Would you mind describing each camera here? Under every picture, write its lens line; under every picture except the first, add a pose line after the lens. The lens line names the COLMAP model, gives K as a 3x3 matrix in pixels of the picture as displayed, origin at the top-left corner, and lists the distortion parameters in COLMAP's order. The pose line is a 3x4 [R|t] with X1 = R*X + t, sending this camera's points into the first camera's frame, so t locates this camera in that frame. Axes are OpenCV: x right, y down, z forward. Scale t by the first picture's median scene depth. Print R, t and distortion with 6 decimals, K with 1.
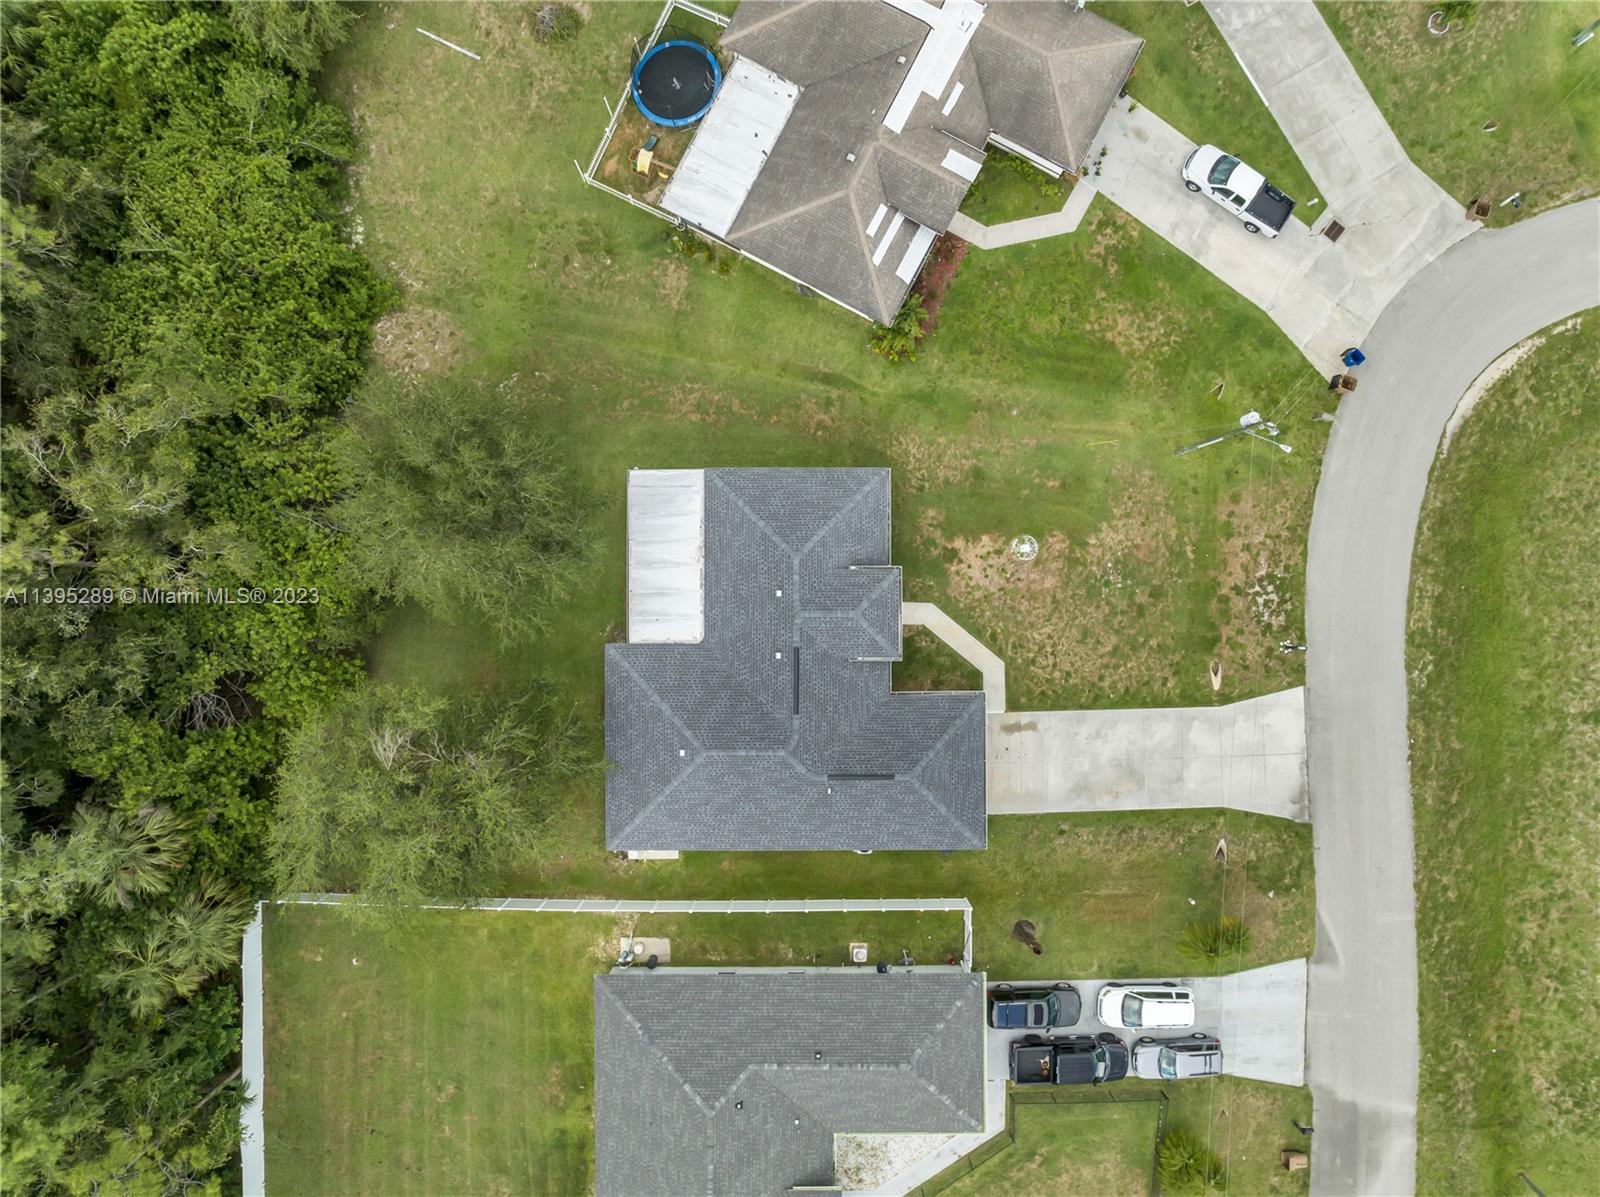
lens RADIAL K [[1128.0, 0, 806.6], [0, 1128.0, 589.2], [0, 0, 1]] dist [-0.040039, 0.001826]
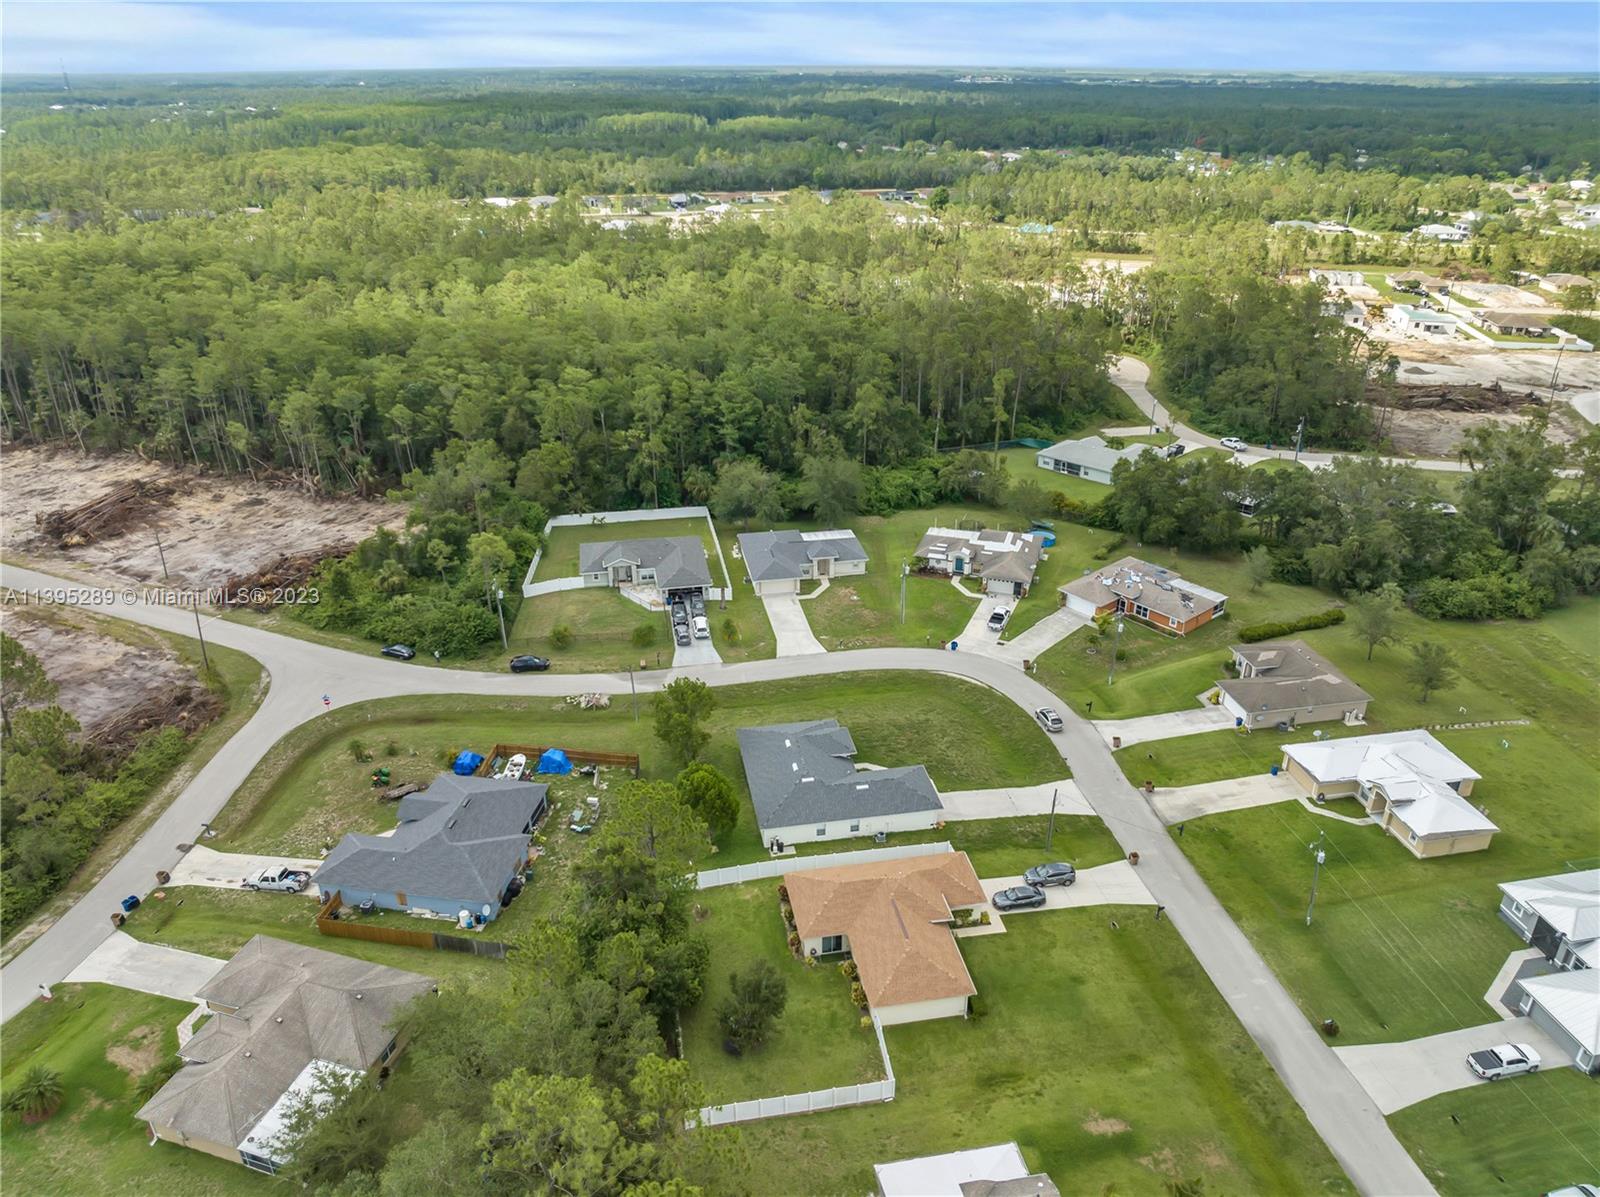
lens RADIAL K [[1128.0, 0, 806.6], [0, 1128.0, 589.2], [0, 0, 1]] dist [-0.040039, 0.001826]
pose [[0.182257, 0.408401, -0.894422, 2.717428], [-0.983191, 0.085778, -0.161178, 0.544011], [0.010897, 0.908763, 0.417169, -0.225299]]
